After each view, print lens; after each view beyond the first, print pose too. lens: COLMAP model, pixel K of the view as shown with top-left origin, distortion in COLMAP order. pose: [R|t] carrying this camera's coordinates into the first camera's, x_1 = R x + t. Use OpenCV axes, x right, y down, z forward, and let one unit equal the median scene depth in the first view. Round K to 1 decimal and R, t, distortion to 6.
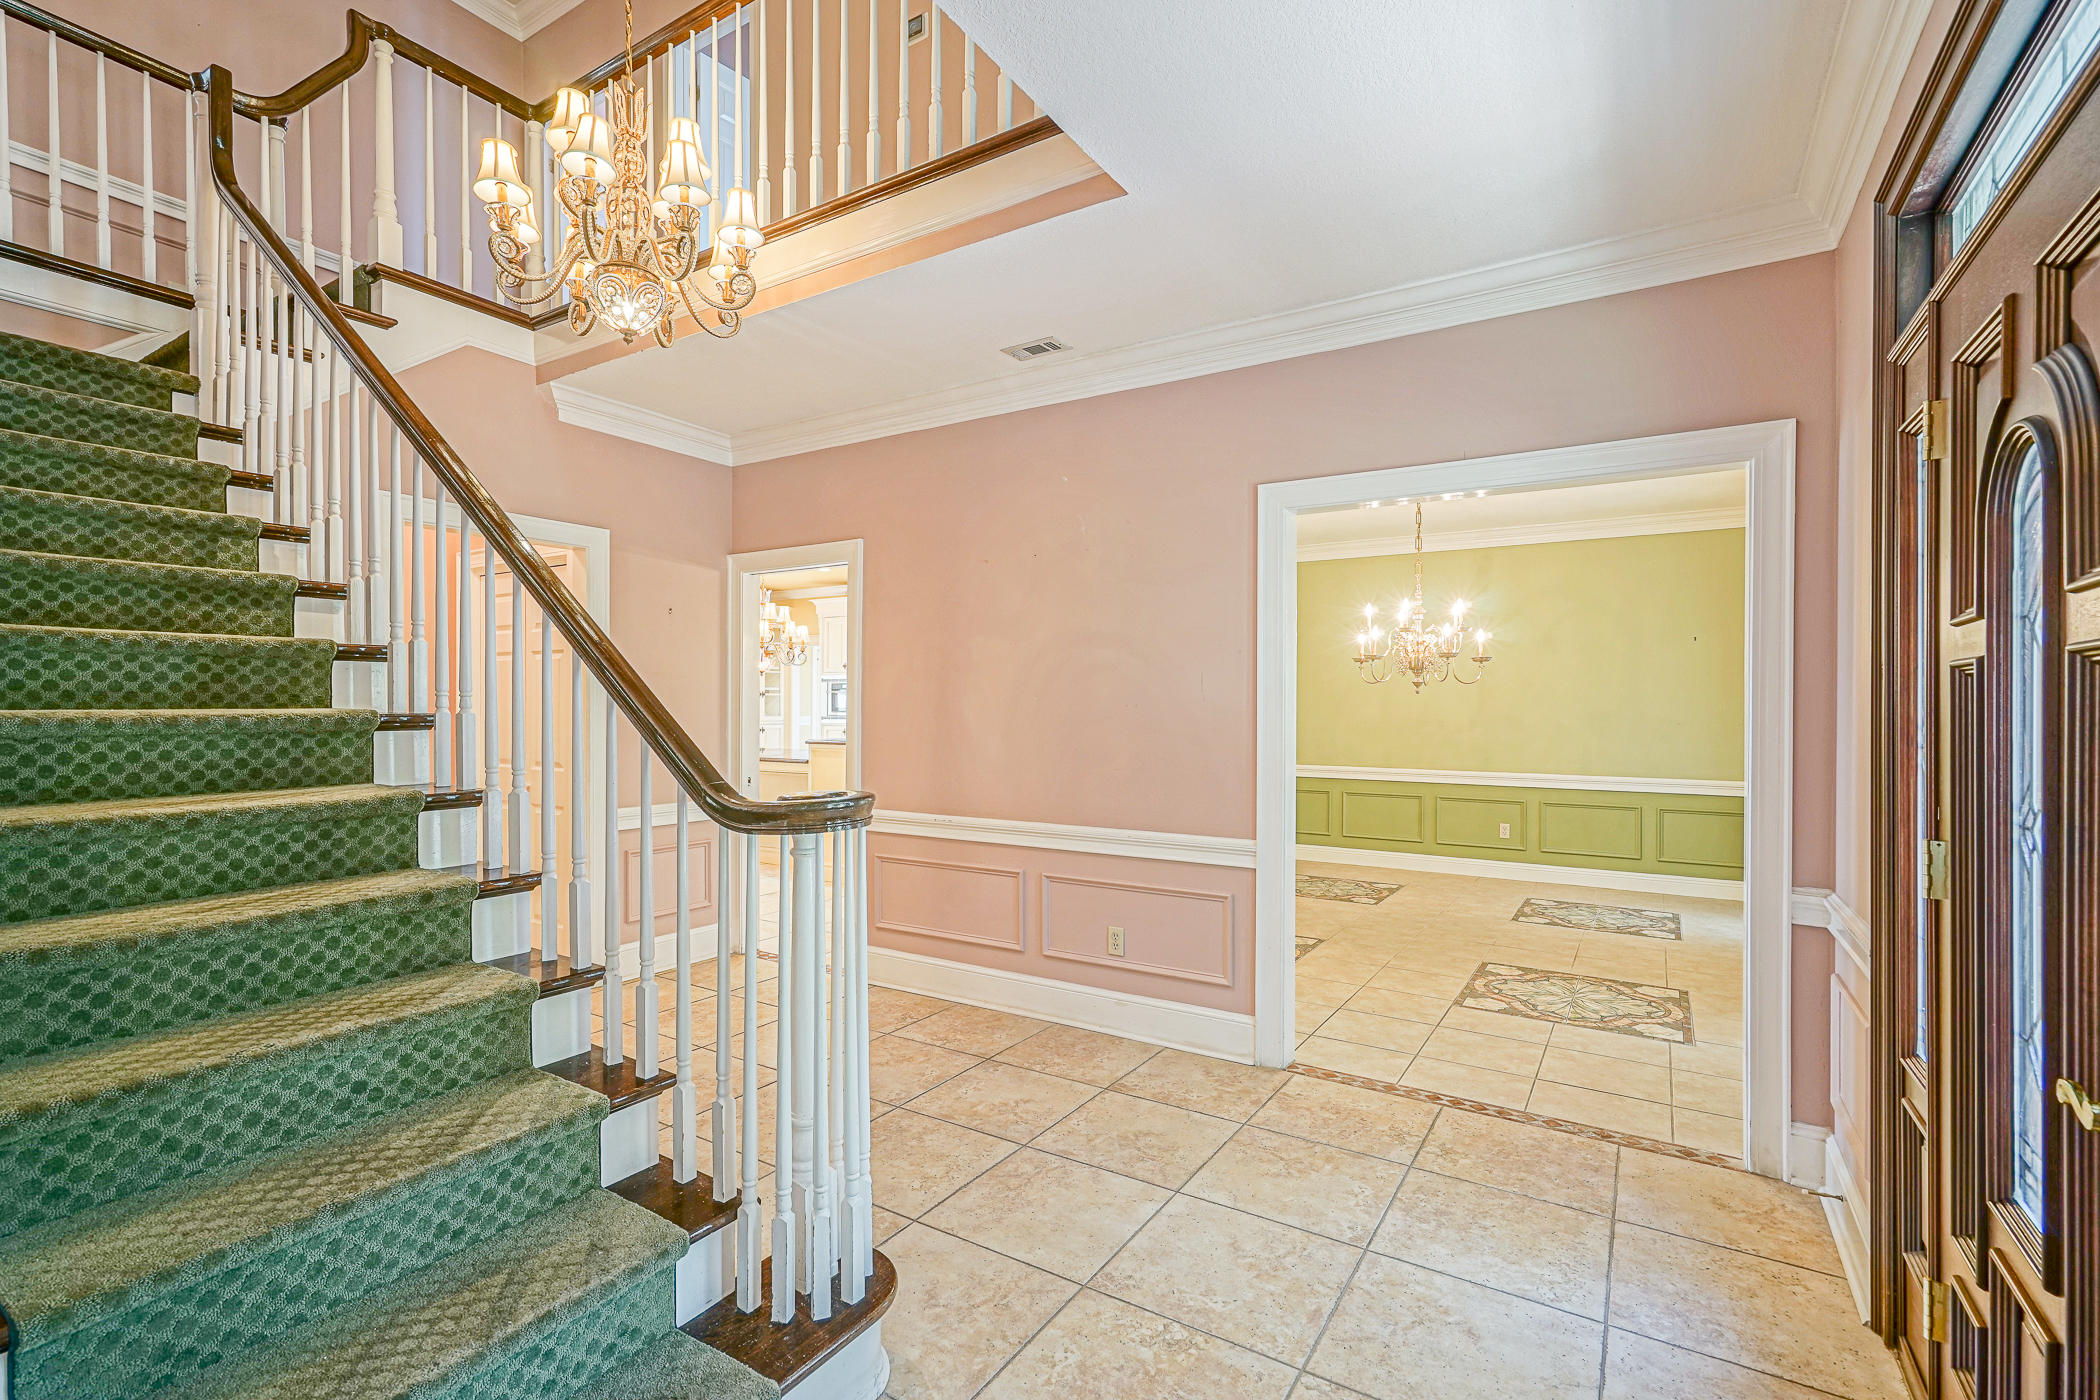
lens RADIAL K [[952.0, 0, 1056.1], [0, 952.0, 785.3], [0, 0, 1]] dist [-0.001778, 0.010896]
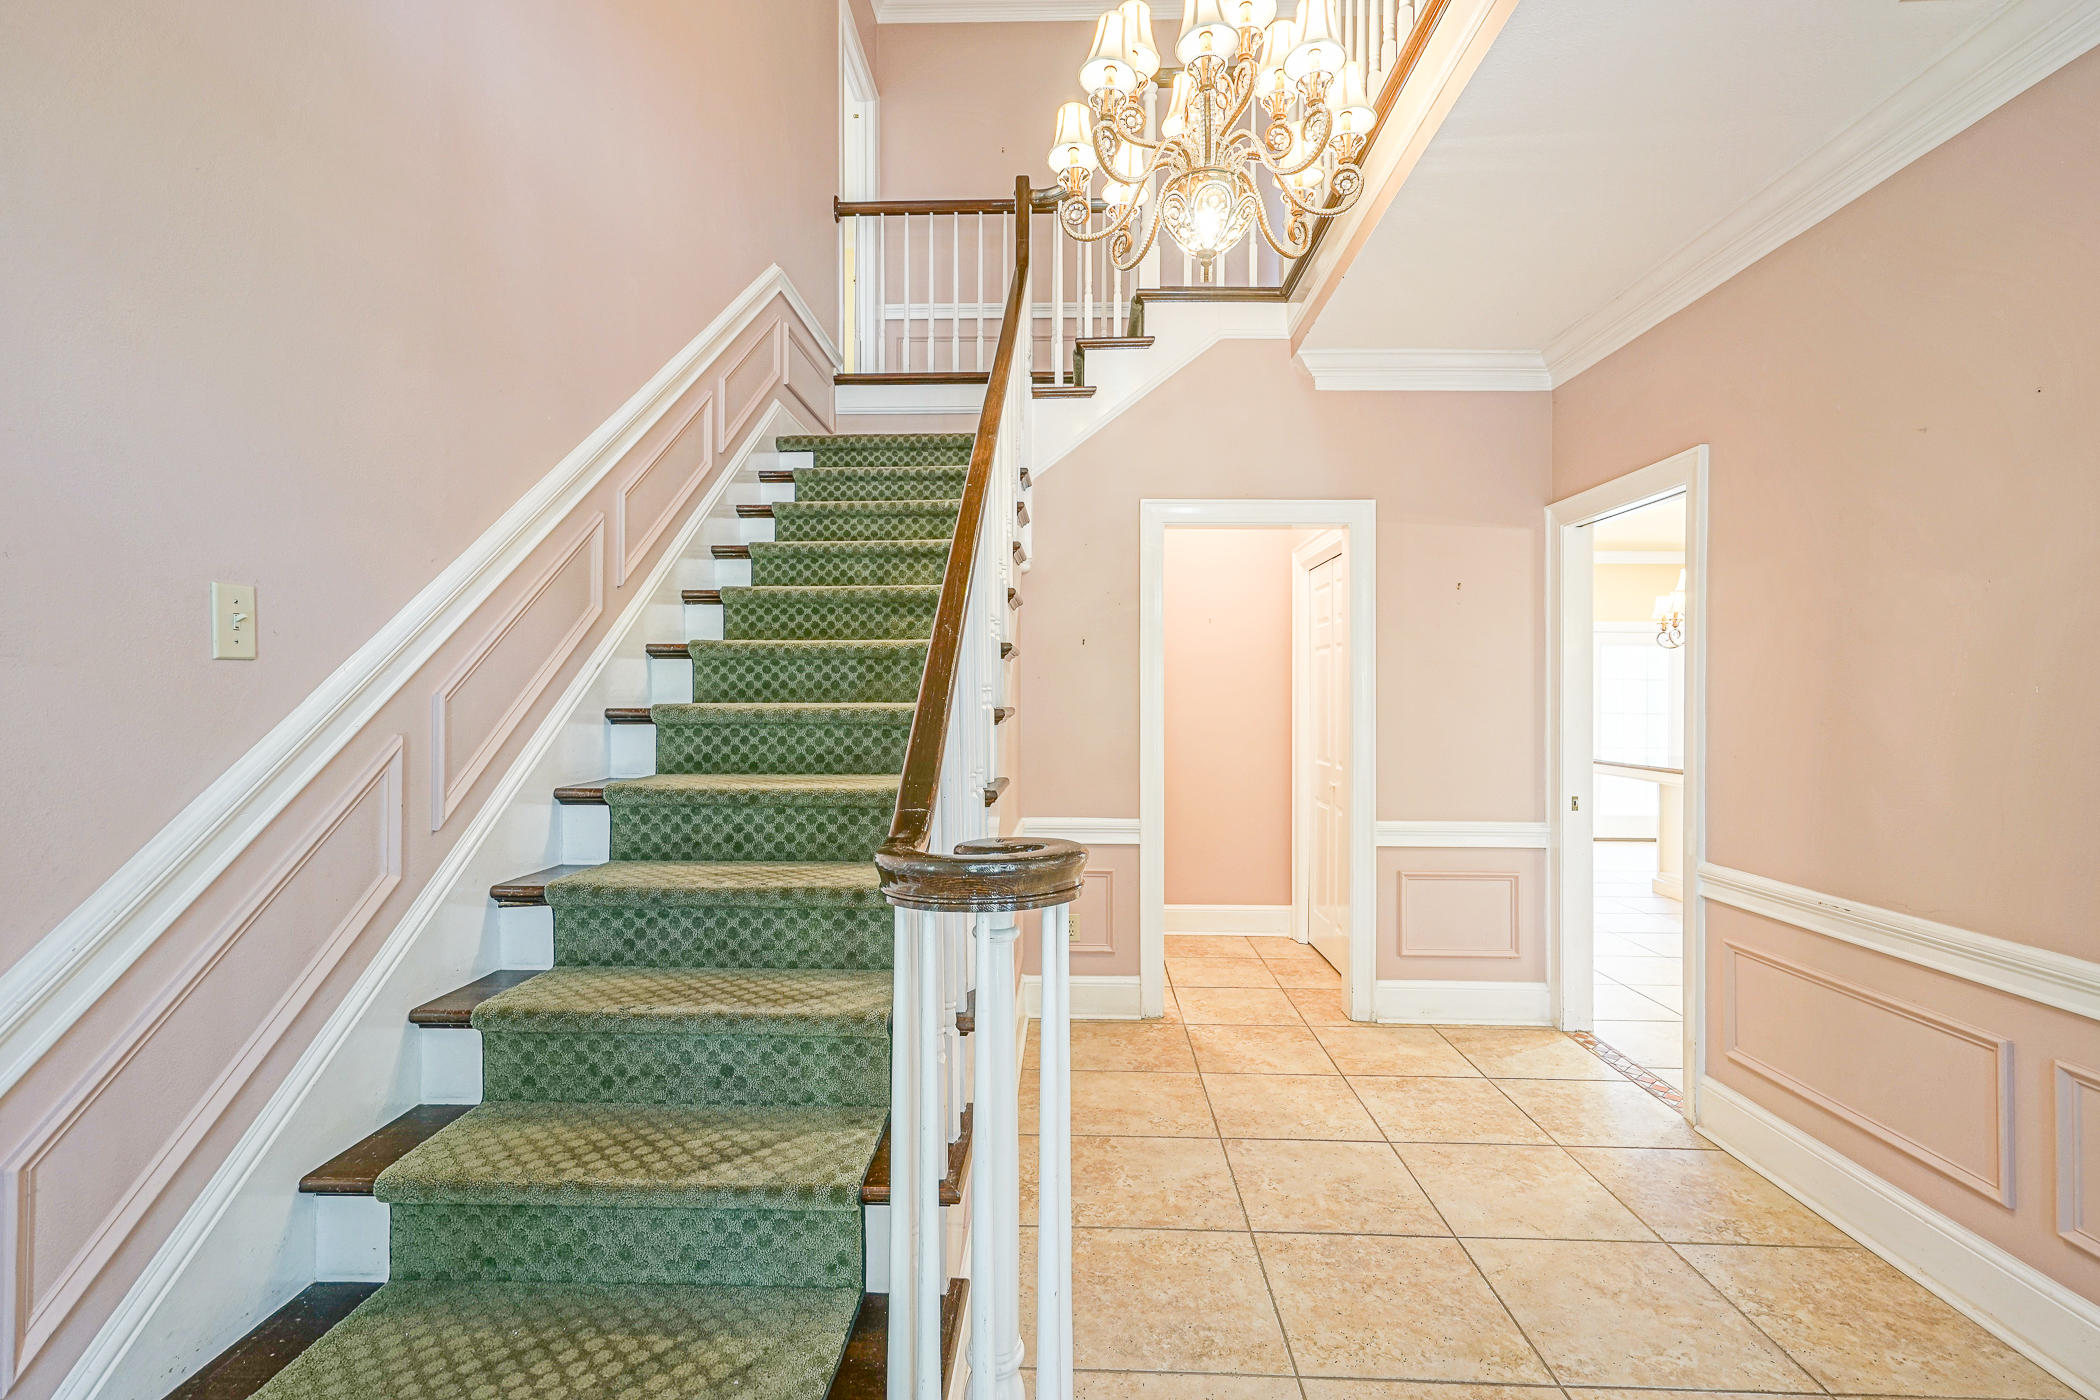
lens RADIAL K [[962.5, 0, 1046.4], [0, 962.5, 718.8], [0, 0, 1]] dist [0.000236, 0.001002]
pose [[0.506711, 0.022888, -0.861812, 0.281920], [-0.077064, 0.996848, -0.018837, -0.058930], [0.858664, 0.075960, 0.506878, 0.633349]]
